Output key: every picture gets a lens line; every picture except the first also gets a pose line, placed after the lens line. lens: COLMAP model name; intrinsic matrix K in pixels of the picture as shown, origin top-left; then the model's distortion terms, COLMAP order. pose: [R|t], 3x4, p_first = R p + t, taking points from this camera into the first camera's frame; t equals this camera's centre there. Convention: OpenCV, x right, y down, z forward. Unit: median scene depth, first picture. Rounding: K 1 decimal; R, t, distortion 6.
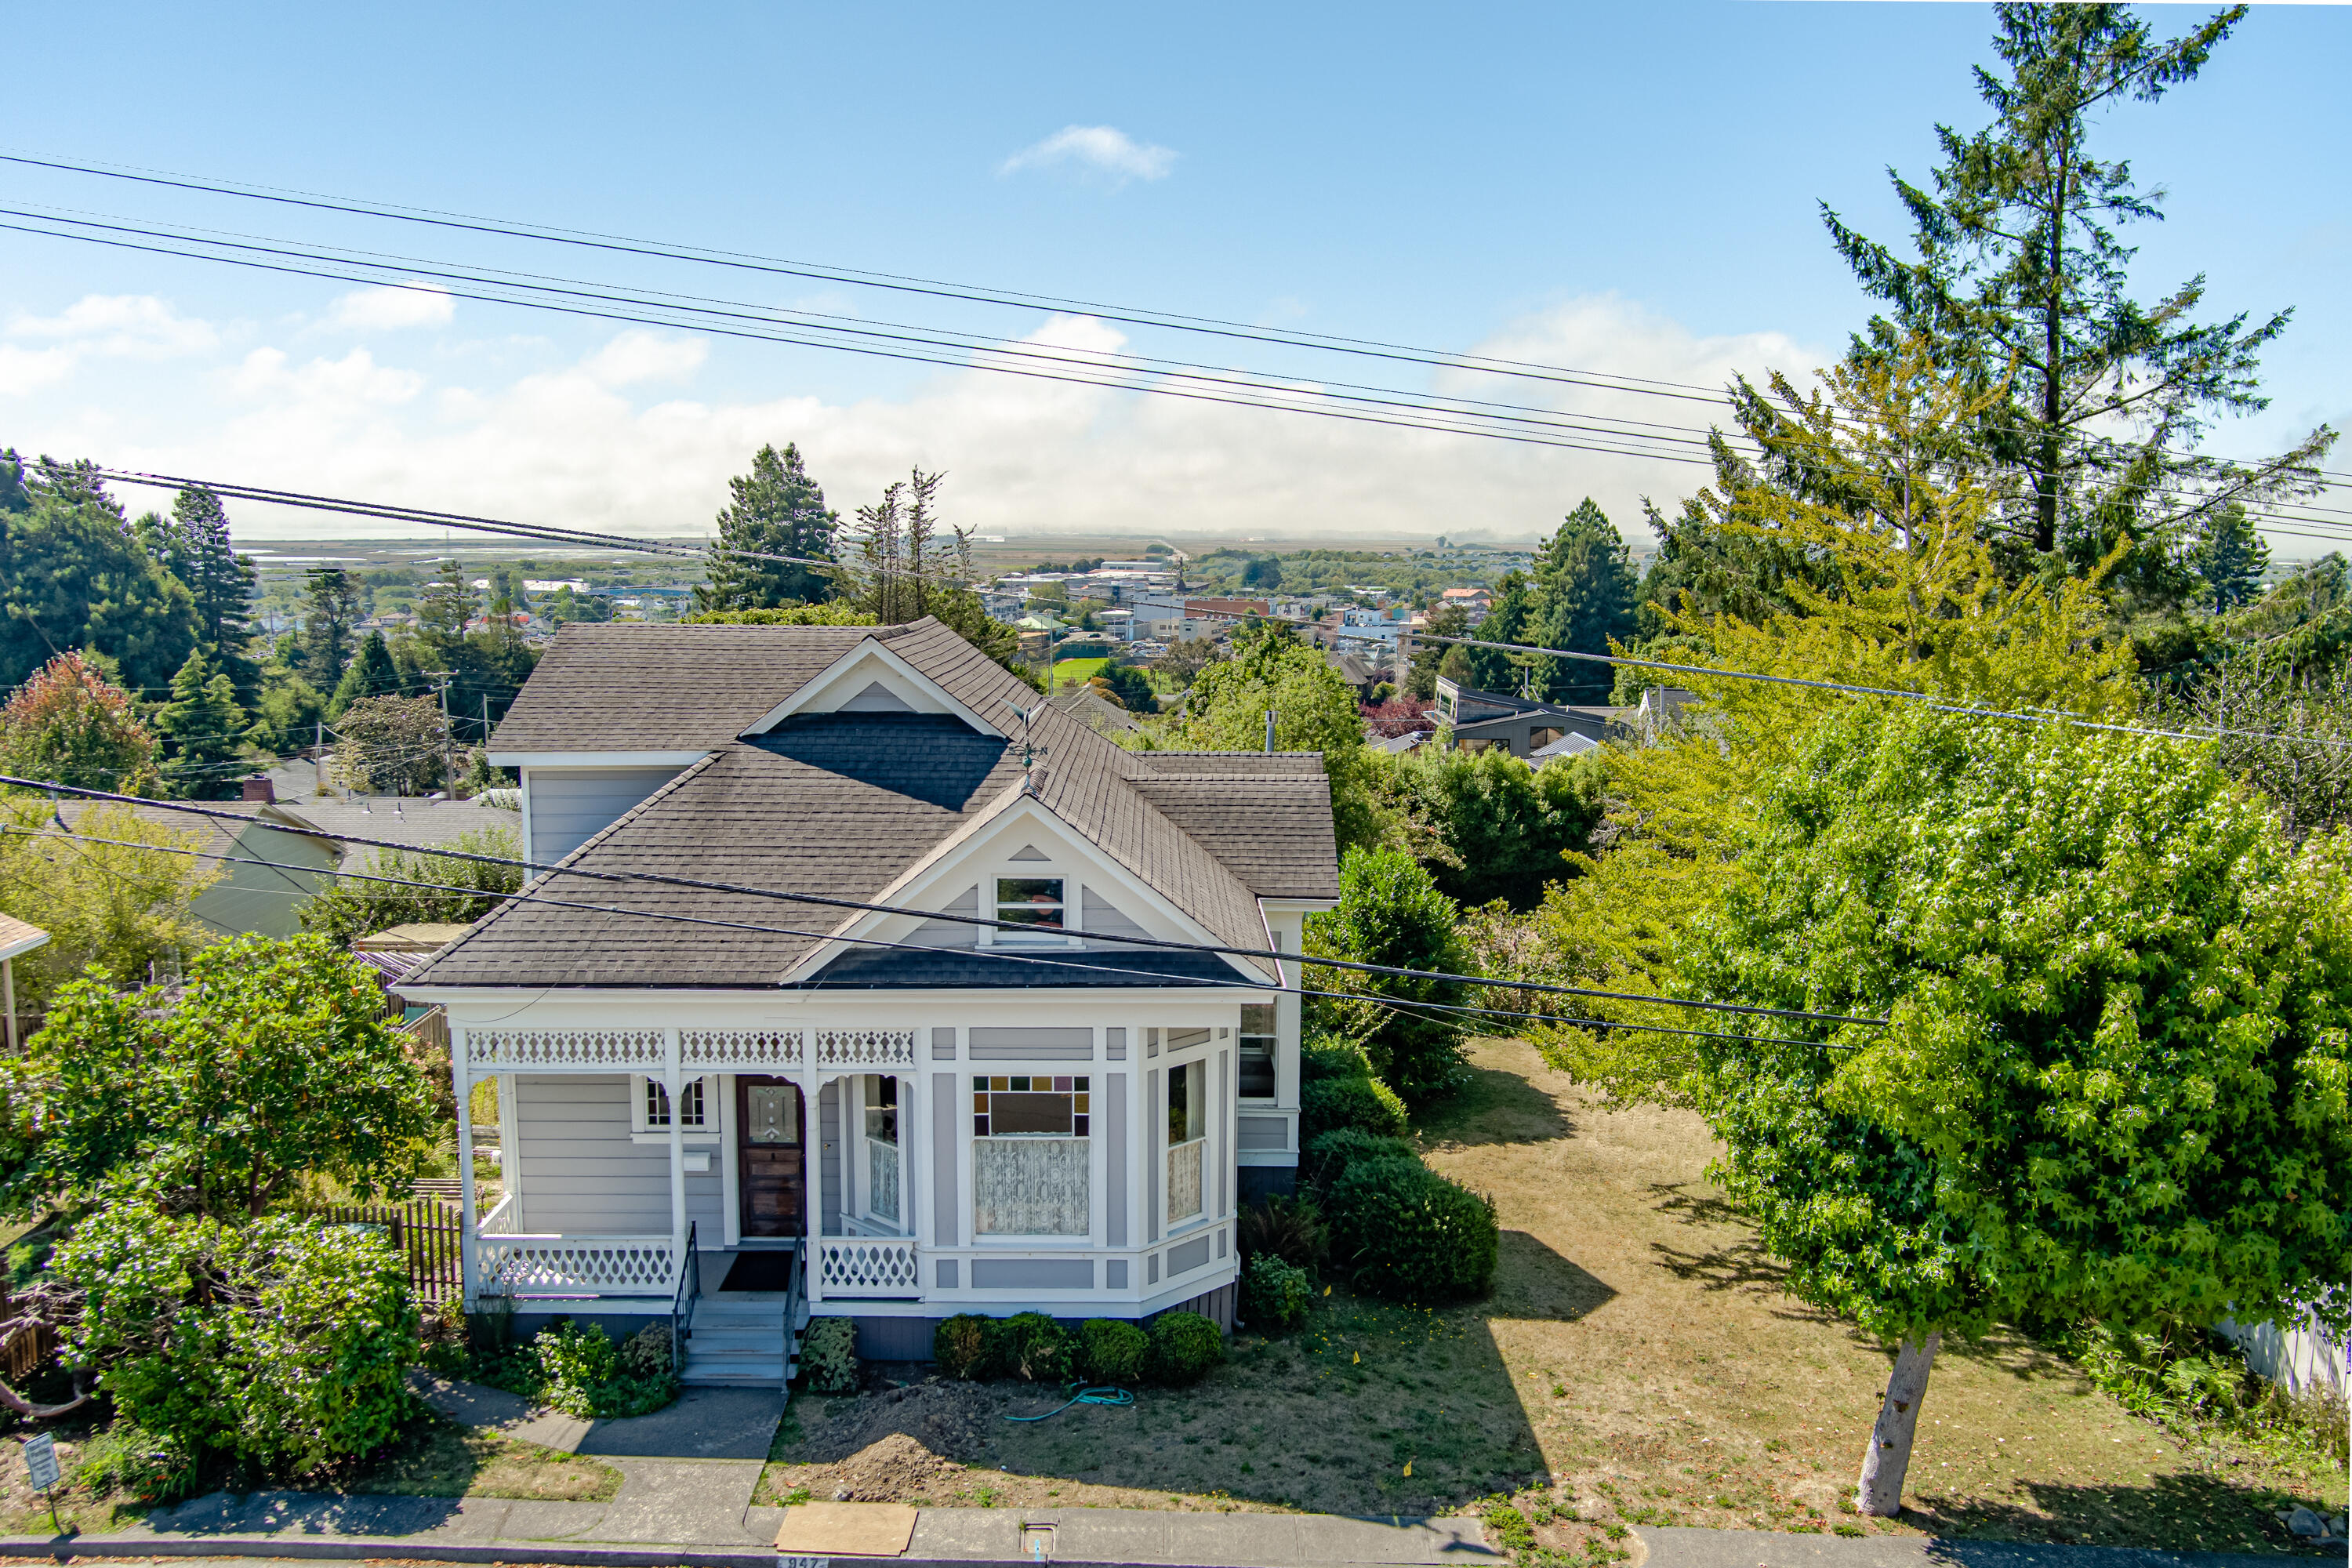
lens RADIAL K [[1892.9, 0, 1150.6], [0, 1892.9, 787.8], [0, 0, 1]] dist [-0.076238, 0.027090]
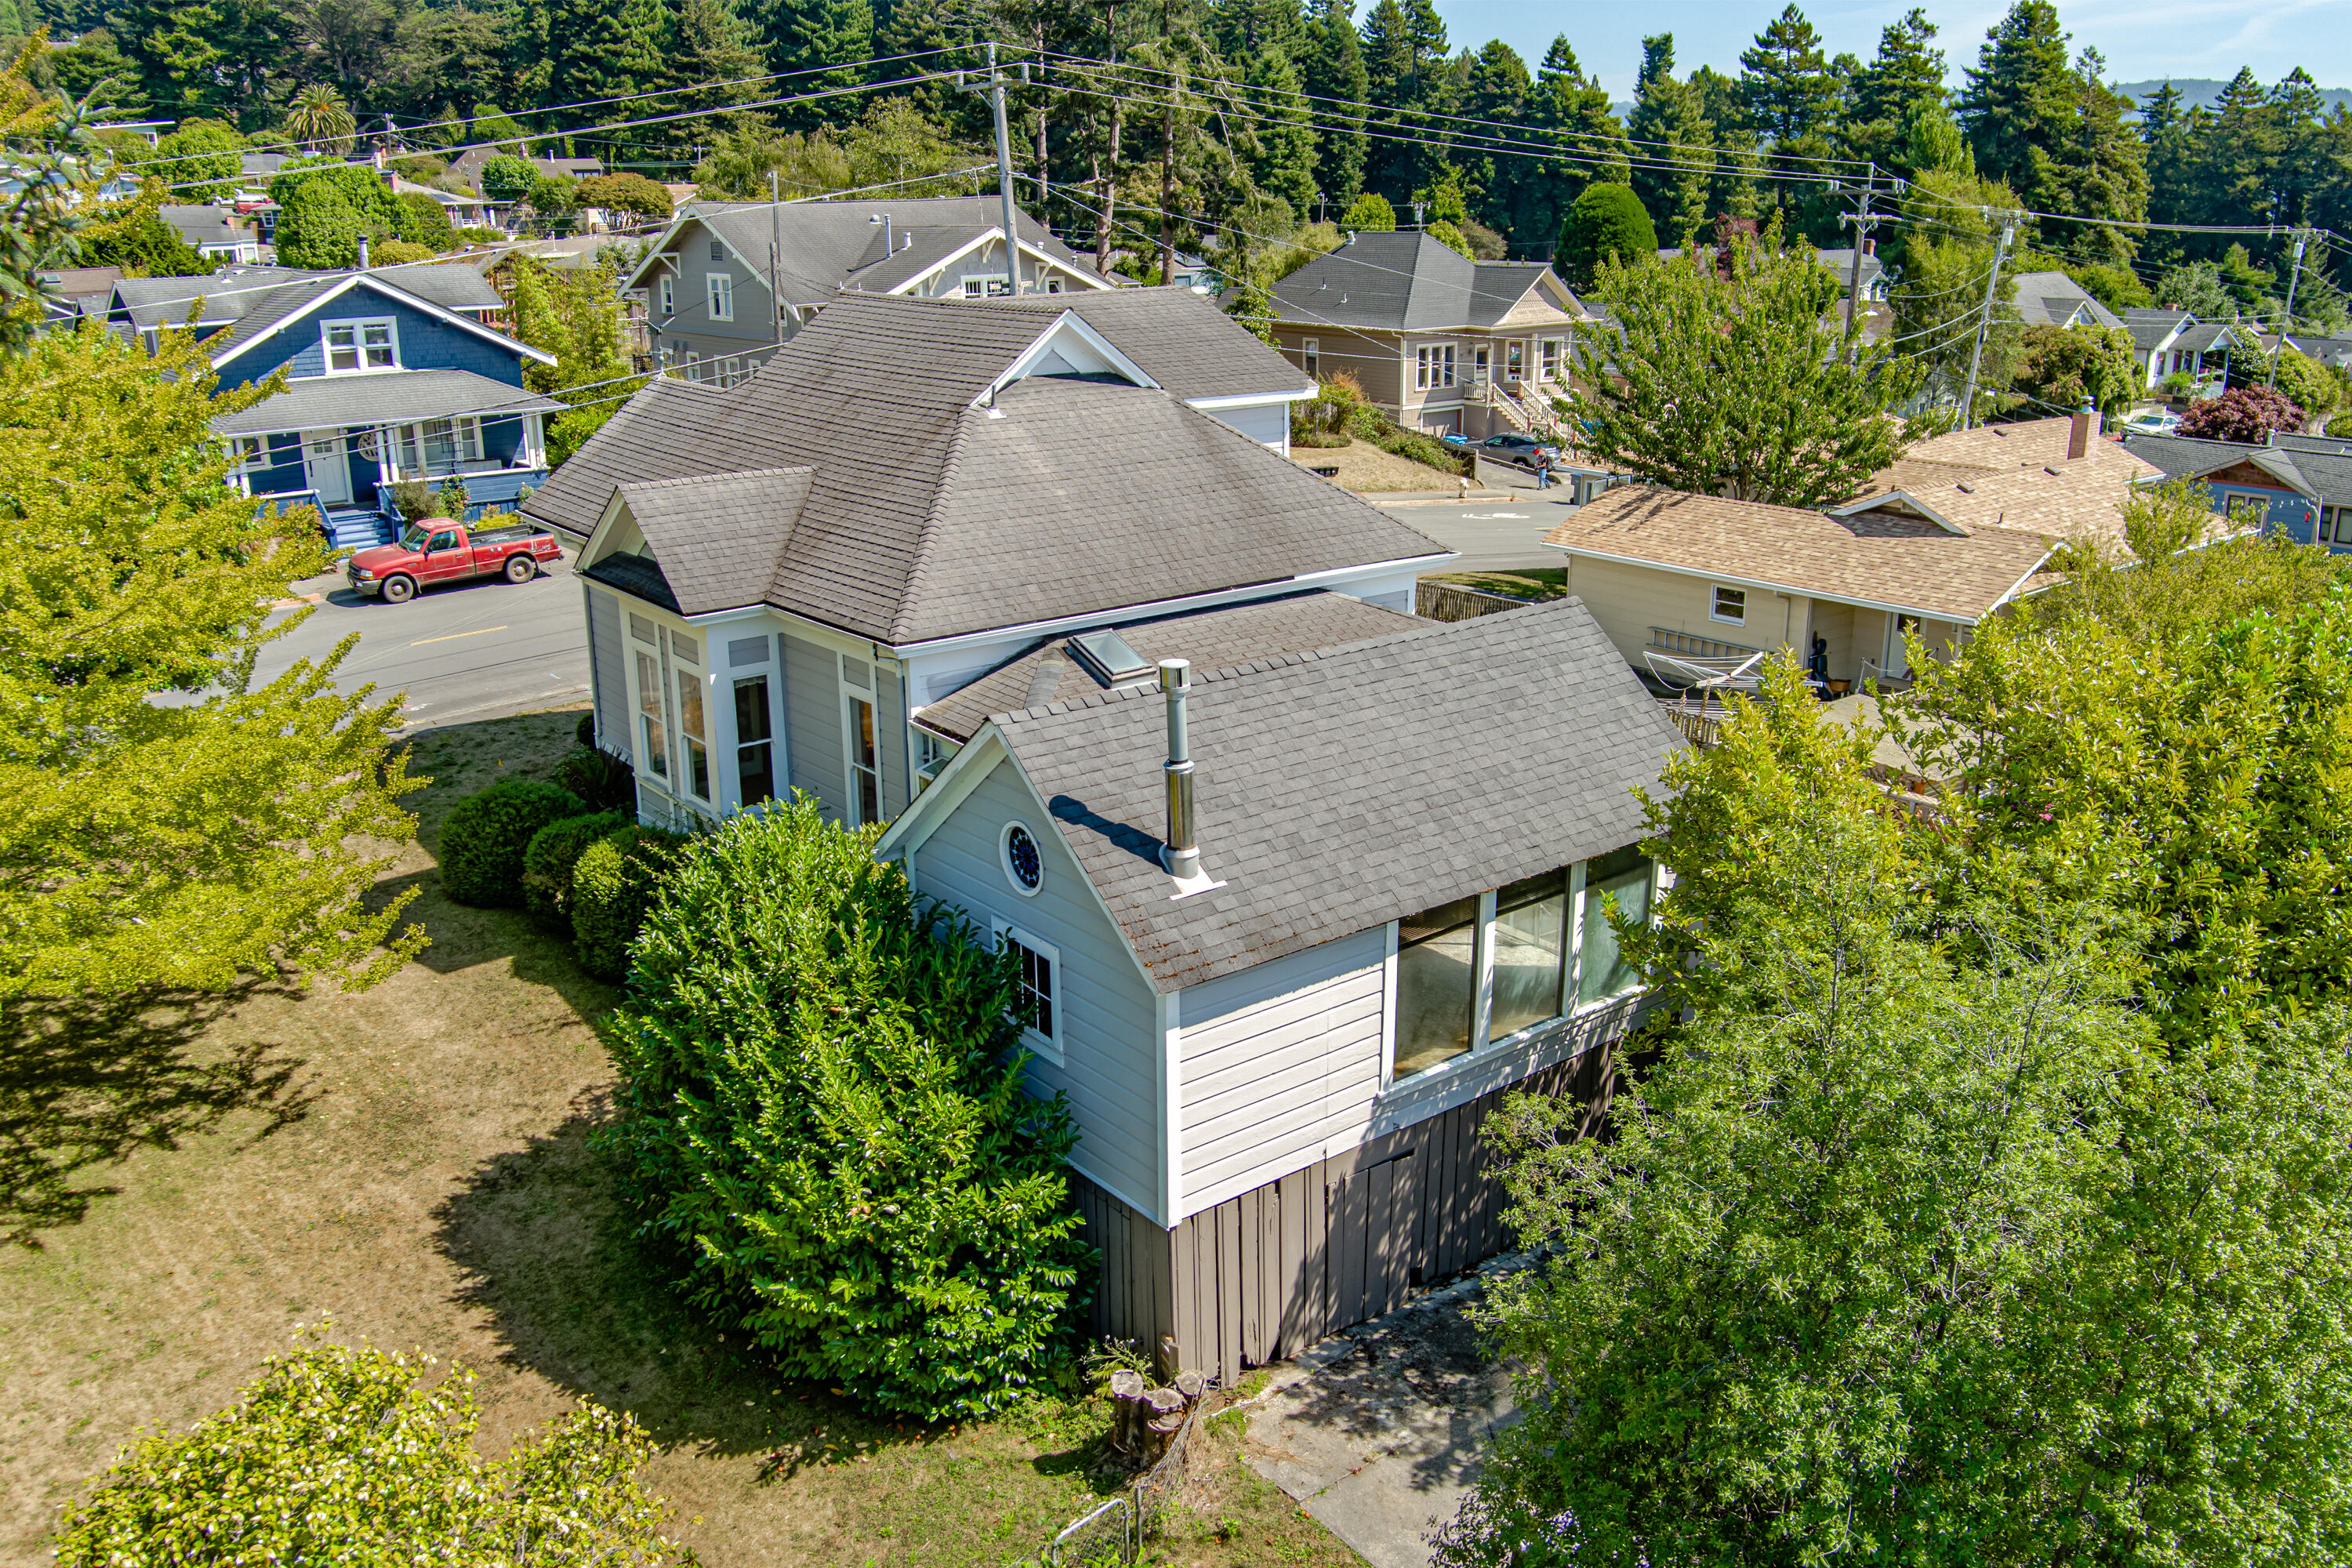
lens RADIAL K [[1892.9, 0, 1169.8], [0, 1892.9, 774.5], [0, 0, 1]] dist [-0.076238, 0.027090]
pose [[-0.782274, 0.182048, -0.595740, 0.538941], [-0.082715, 0.917520, 0.388992, -0.305561], [0.617418, 0.353575, -0.702694, 2.192644]]
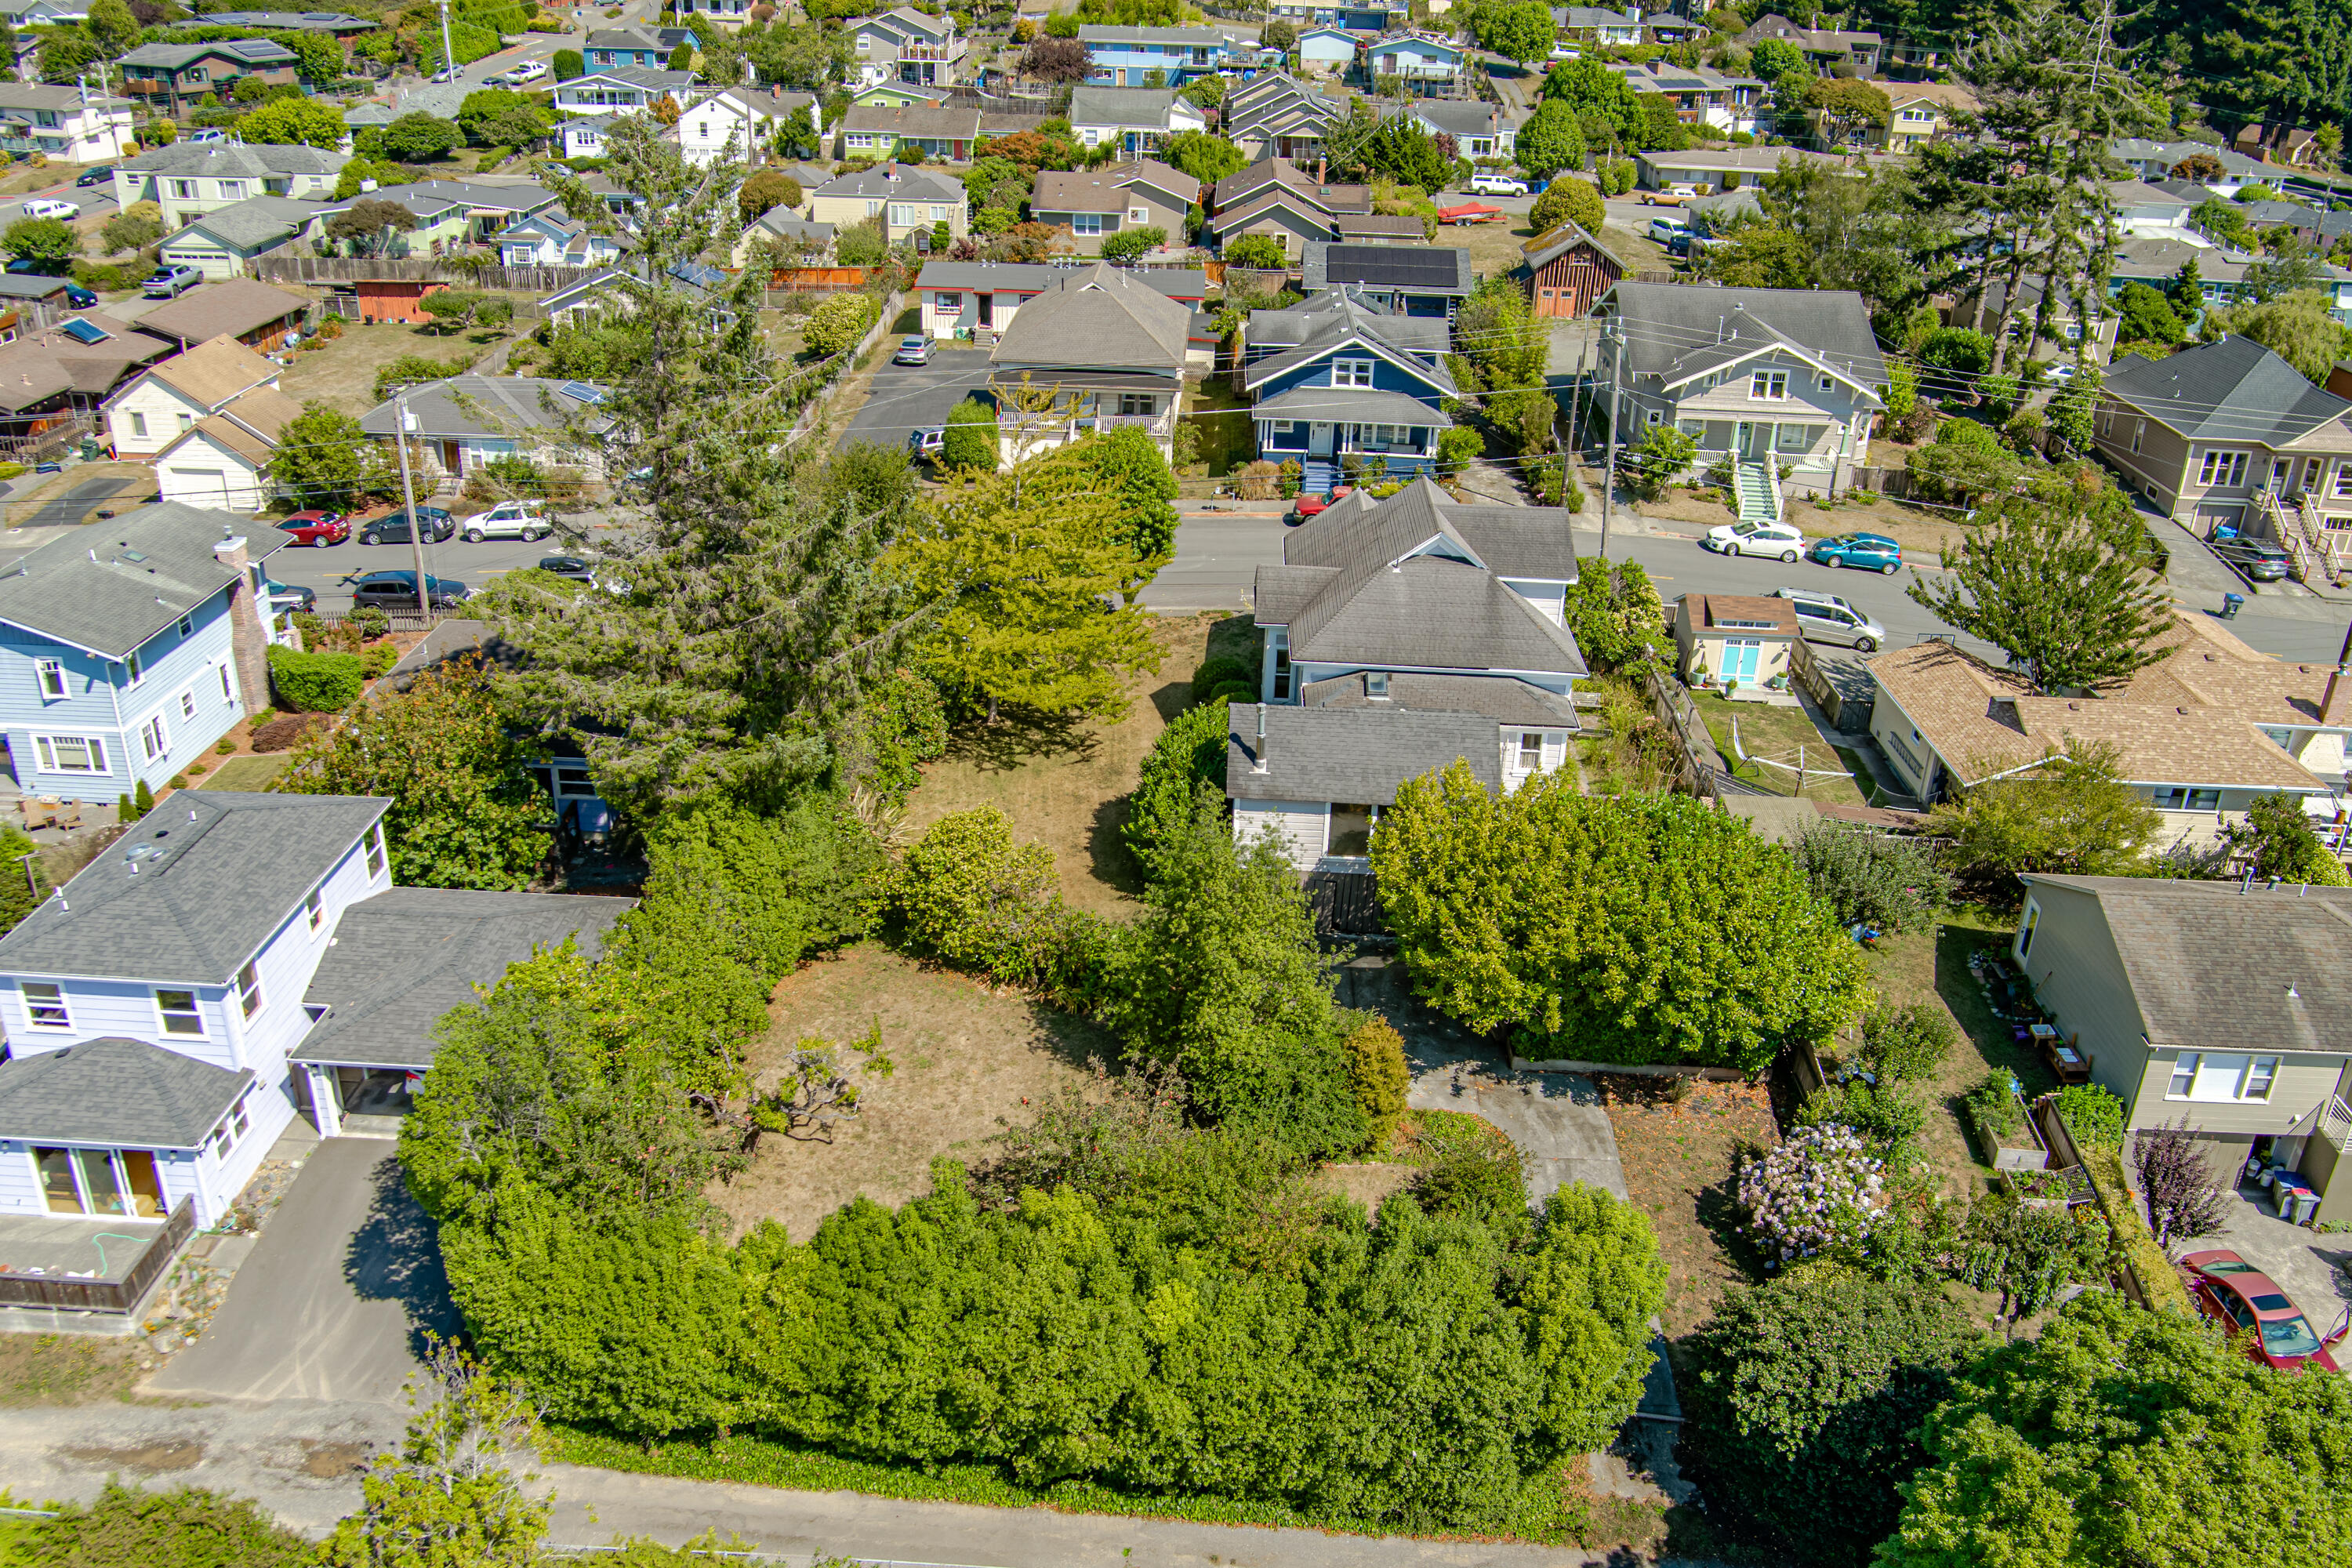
lens RADIAL K [[1892.9, 0, 1178.4], [0, 1892.9, 786.4], [0, 0, 1]] dist [-0.076238, 0.027090]
pose [[-0.998714, -0.050302, 0.006401, 0.191014], [-0.038654, 0.836926, 0.545950, -1.257984], [-0.032820, 0.545000, -0.837793, 3.701794]]
